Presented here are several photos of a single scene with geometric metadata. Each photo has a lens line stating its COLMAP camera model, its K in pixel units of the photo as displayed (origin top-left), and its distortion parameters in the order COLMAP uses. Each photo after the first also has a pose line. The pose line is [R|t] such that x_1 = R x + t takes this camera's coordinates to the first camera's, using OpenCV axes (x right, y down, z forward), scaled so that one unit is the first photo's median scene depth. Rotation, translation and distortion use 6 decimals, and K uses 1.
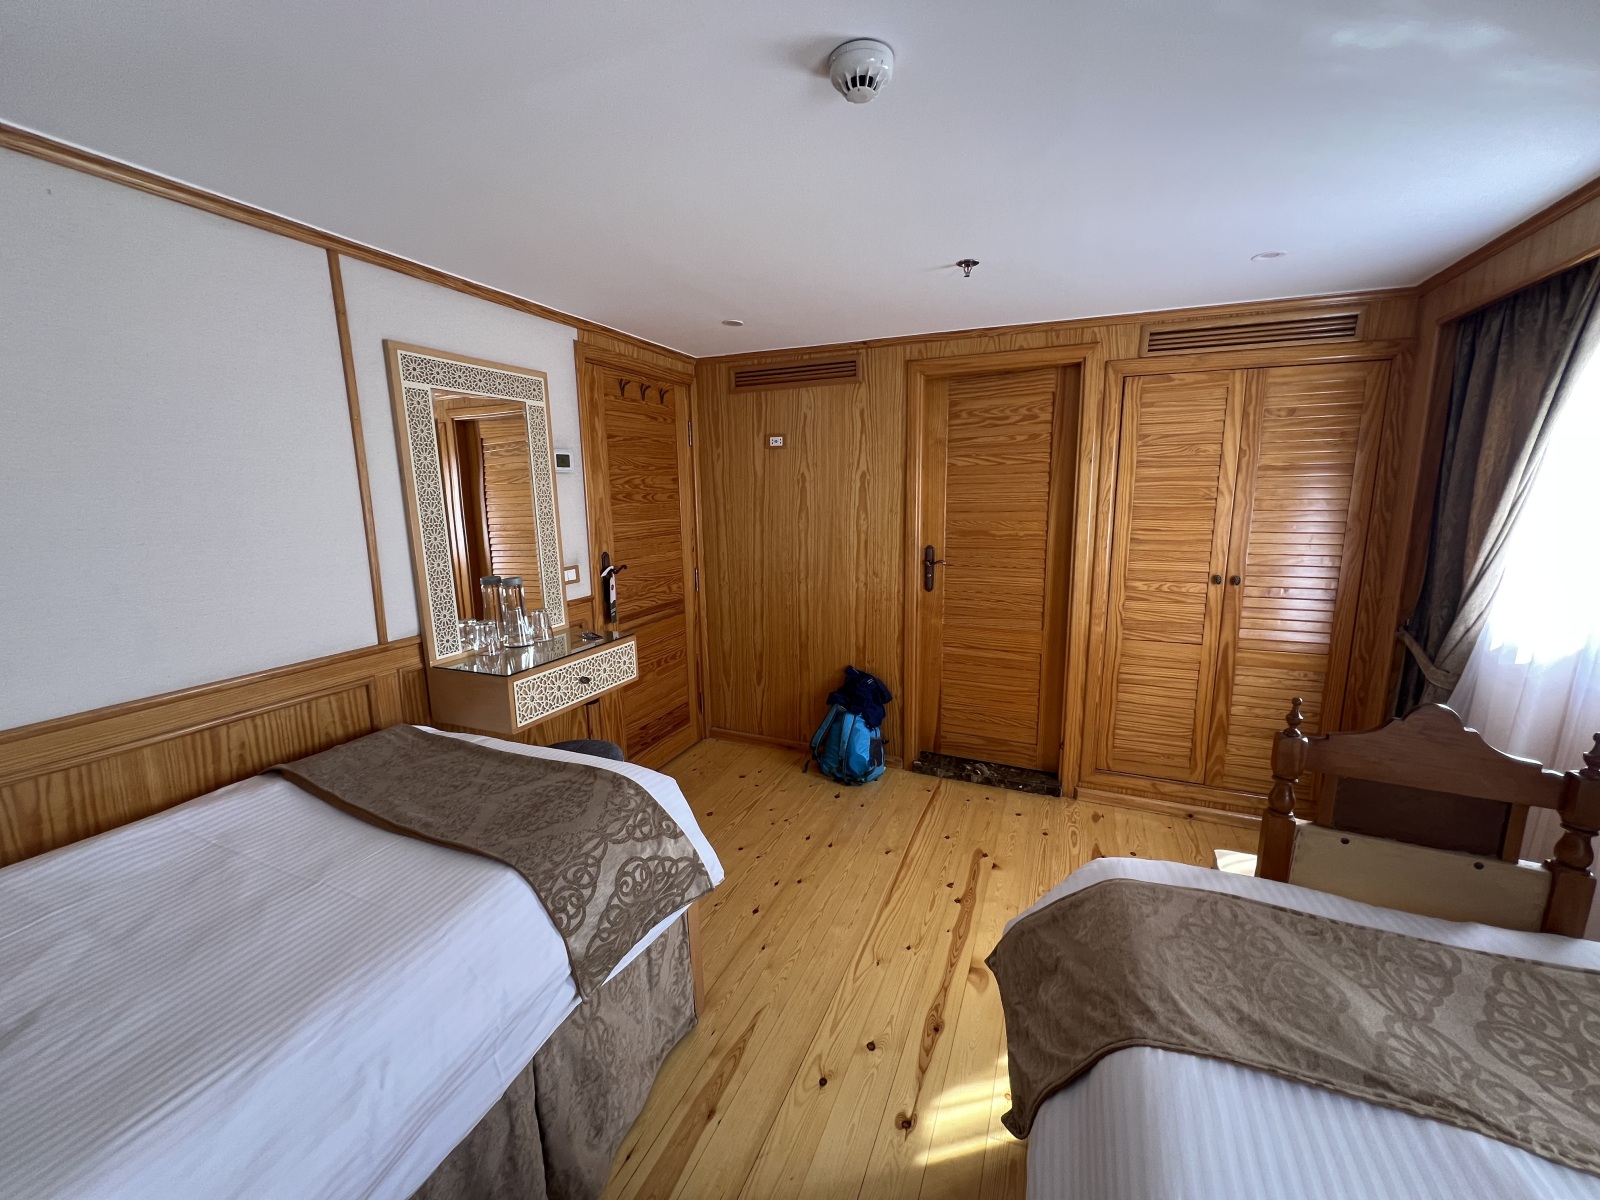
lens RADIAL K [[632.4, 0, 800.8], [0, 632.4, 599.1], [0, 0, 1]] dist [0.000193, 0.000019]
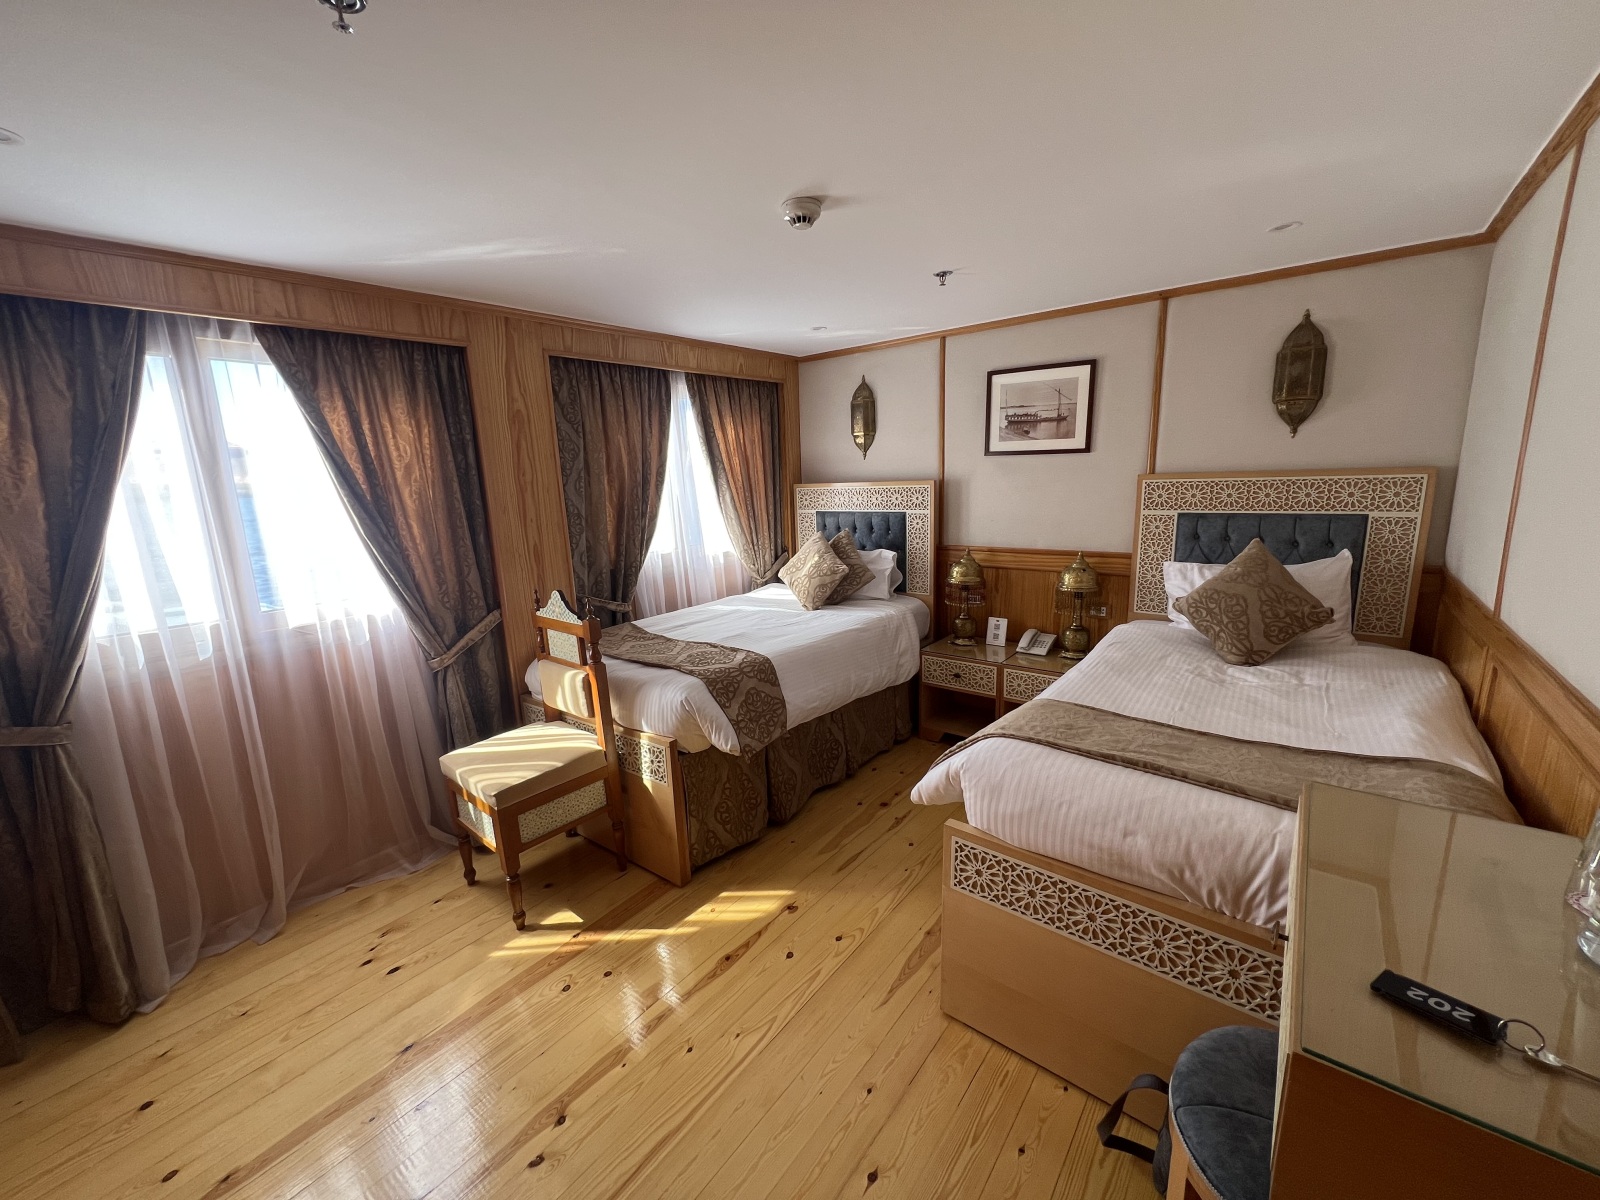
lens RADIAL K [[632.4, 0, 796.4], [0, 632.4, 597.0], [0, 0, 1]] dist [0.000193, 0.000019]
pose [[-0.958414, -0.003528, 0.285360, -0.228103], [0.101816, 0.929894, 0.353456, -0.311667], [-0.266601, 0.367811, -0.890864, 1.788114]]
